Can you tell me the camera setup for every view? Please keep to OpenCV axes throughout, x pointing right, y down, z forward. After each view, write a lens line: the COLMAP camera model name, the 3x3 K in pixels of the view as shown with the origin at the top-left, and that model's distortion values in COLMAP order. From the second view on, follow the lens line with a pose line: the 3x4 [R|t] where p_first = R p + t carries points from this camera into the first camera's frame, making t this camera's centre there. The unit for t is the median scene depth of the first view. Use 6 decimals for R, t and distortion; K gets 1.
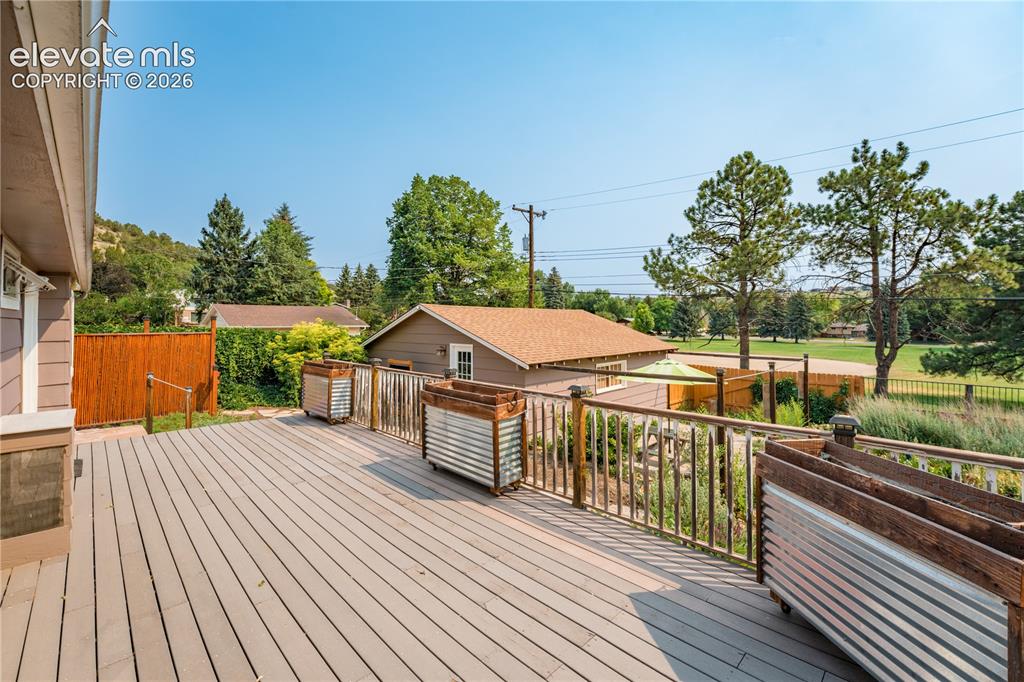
lens RADIAL K [[418.4, 0, 506.1], [0, 418.4, 314.3], [0, 0, 1]] dist [-0.021565, -0.000081]
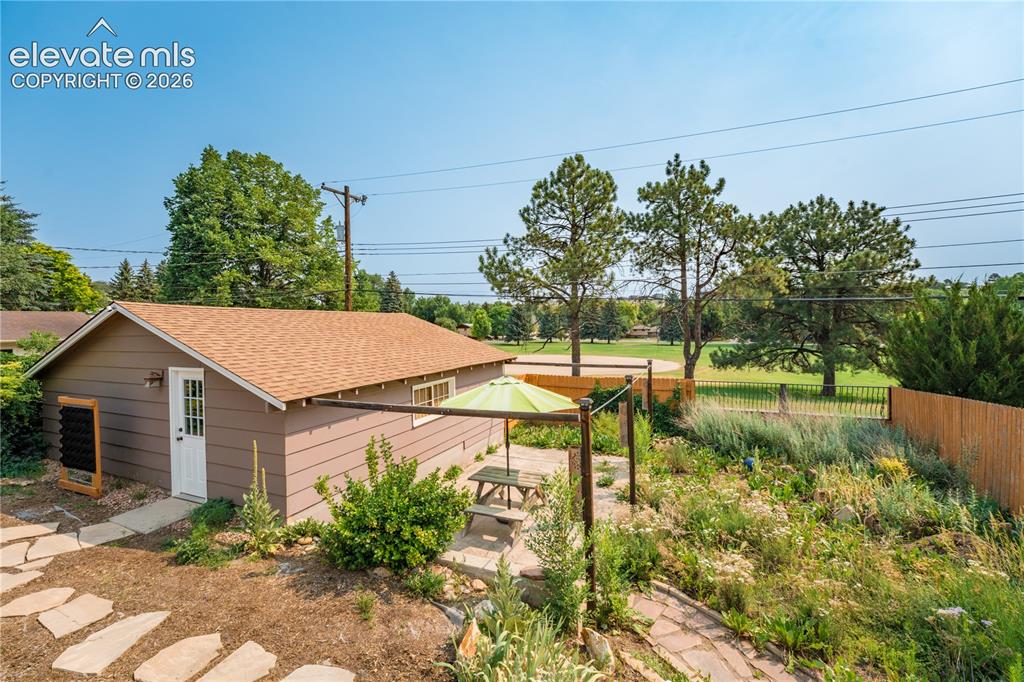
lens RADIAL K [[418.4, 0, 506.1], [0, 418.4, 314.3], [0, 0, 1]] dist [-0.021565, -0.000081]
pose [[0.930069, -0.003204, 0.367372, 0.048885], [0.008490, 0.999882, -0.012772, 0.002485], [-0.367288, 0.014997, 0.929986, 0.128676]]
